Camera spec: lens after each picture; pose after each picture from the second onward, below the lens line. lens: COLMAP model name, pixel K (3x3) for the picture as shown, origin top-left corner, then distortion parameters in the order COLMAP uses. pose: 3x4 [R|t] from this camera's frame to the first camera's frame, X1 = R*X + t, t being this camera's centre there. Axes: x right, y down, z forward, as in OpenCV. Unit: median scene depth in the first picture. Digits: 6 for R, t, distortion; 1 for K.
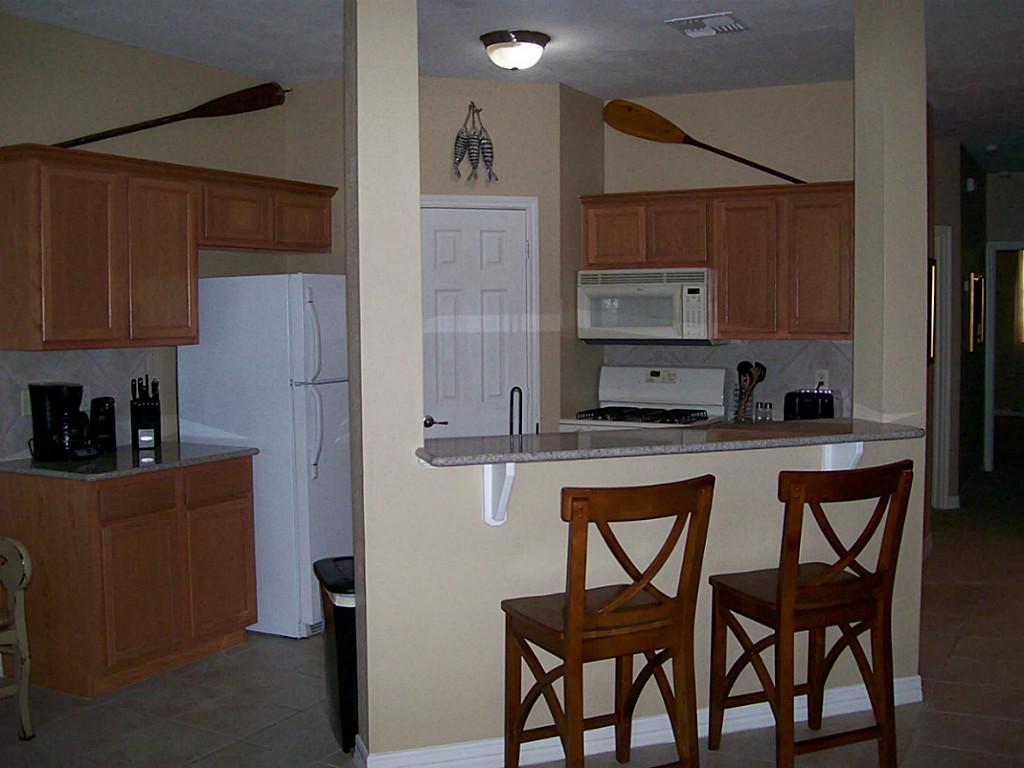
lens RADIAL K [[1127.9, 0, 512.0], [0, 1127.9, 384.0], [0, 0, 1]] dist [-0.015407, 0.292962]
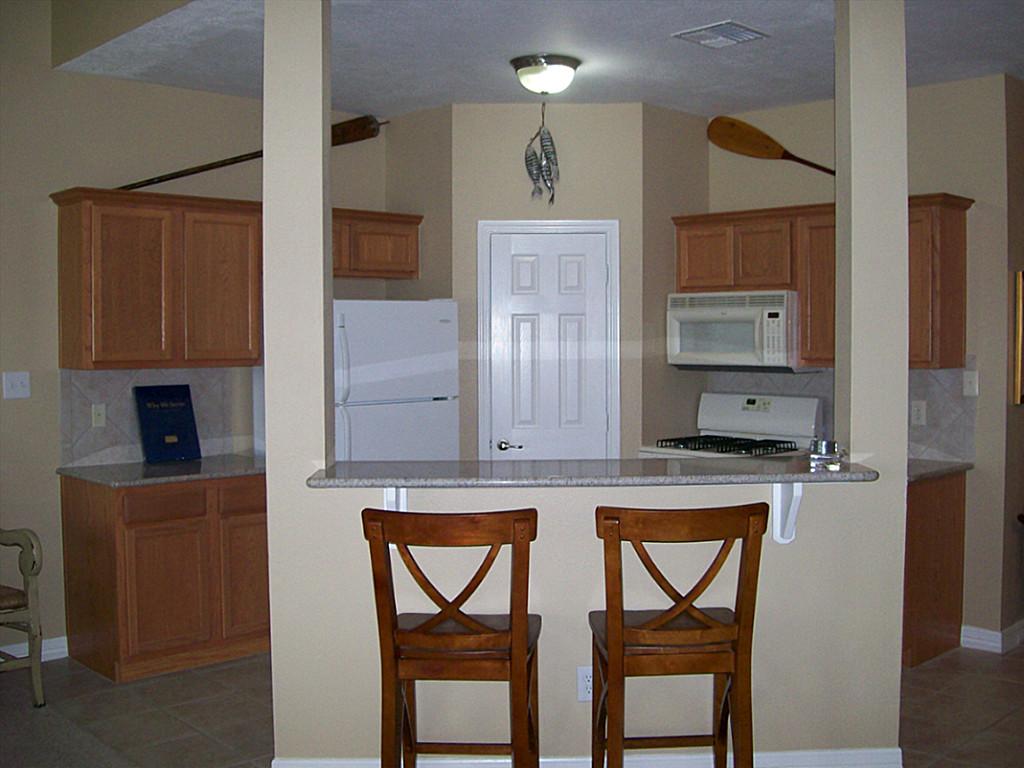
lens RADIAL K [[1103.8, 0, 434.5], [0, 1103.8, 404.2], [0, 0, 1]] dist [0.281203, -1.279022]
pose [[0.961045, 0.023205, -0.275417, 0.144989], [-0.022832, 0.999729, 0.004560, -0.005492], [0.275448, 0.001906, 0.961314, 0.018213]]
